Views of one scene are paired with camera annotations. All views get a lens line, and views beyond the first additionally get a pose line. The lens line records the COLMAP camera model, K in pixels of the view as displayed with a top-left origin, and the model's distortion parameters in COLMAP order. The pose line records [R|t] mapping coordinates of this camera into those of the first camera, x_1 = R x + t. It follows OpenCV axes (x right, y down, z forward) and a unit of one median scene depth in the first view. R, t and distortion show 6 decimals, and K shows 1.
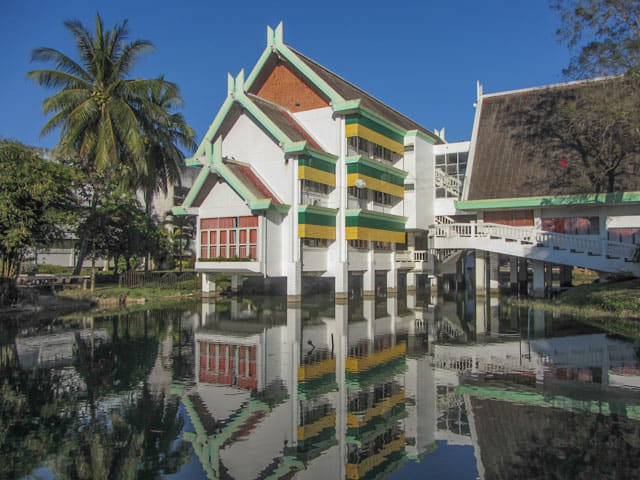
lens RADIAL K [[536.5, 0, 323.8], [0, 536.5, 234.3], [0, 0, 1]] dist [-0.035221, 0.028868]
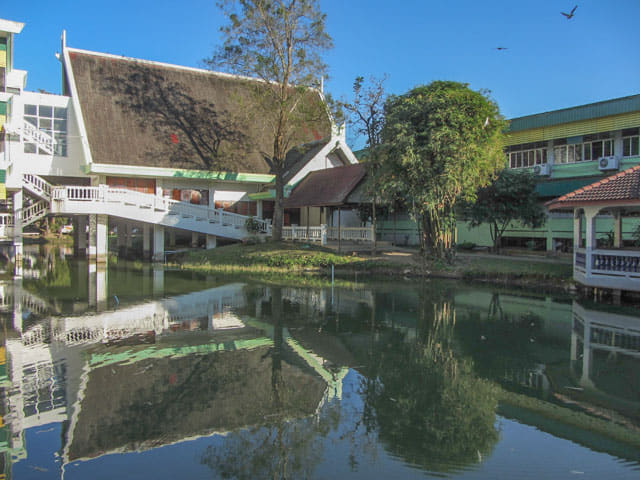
lens RADIAL K [[536.5, 0, 323.8], [0, 536.5, 234.3], [0, 0, 1]] dist [-0.035221, 0.028868]
pose [[0.456369, -0.006293, 0.889768, -0.414950], [-0.054025, 0.997934, 0.034767, 0.008425], [-0.888149, -0.063936, 0.455086, 0.211140]]
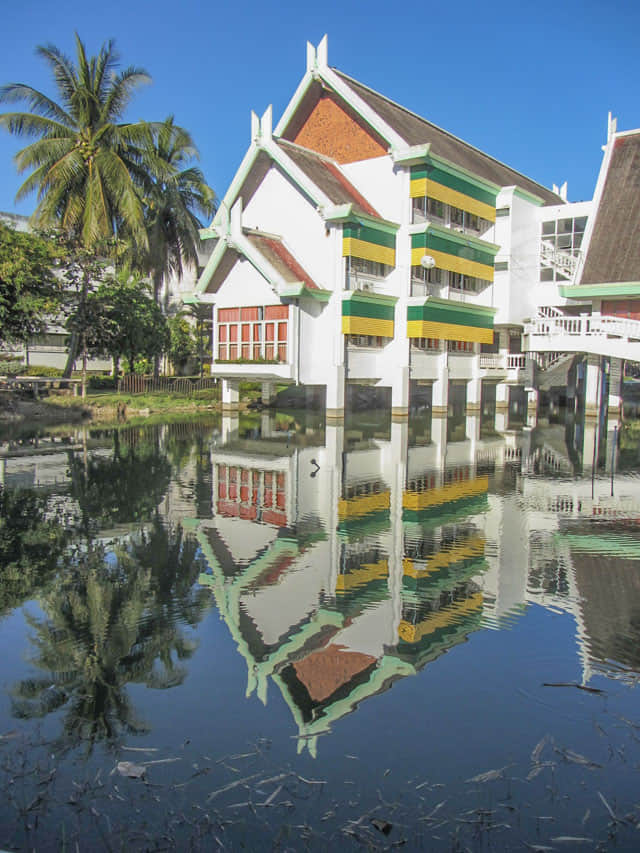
lens RADIAL K [[715.0, 0, 324.4], [0, 715.0, 425.9], [0, 0, 1]] dist [-0.035221, 0.028868]
pose [[0.992306, 0.023340, -0.121590, 0.049955], [-0.007672, 0.991775, 0.127763, 0.006120], [0.123572, -0.125847, 0.984323, -0.017334]]
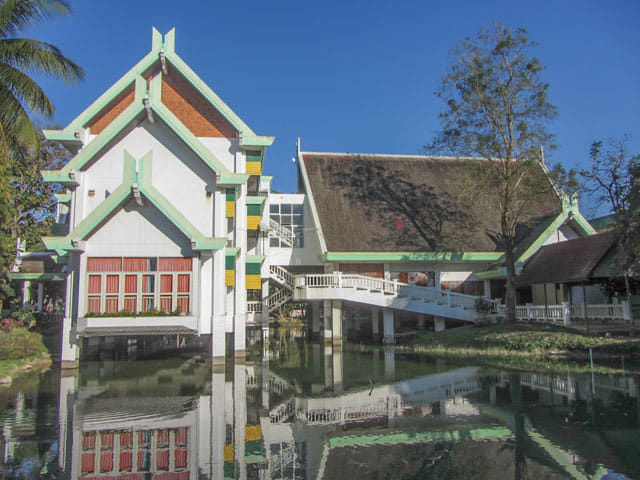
lens RADIAL K [[536.5, 0, 323.8], [0, 536.5, 234.3], [0, 0, 1]] dist [-0.035221, 0.028868]
pose [[0.757978, 0.077769, 0.647627, -0.435621], [-0.016026, 0.994788, -0.100700, 0.007185], [-0.652083, 0.065950, 0.755274, 0.240477]]
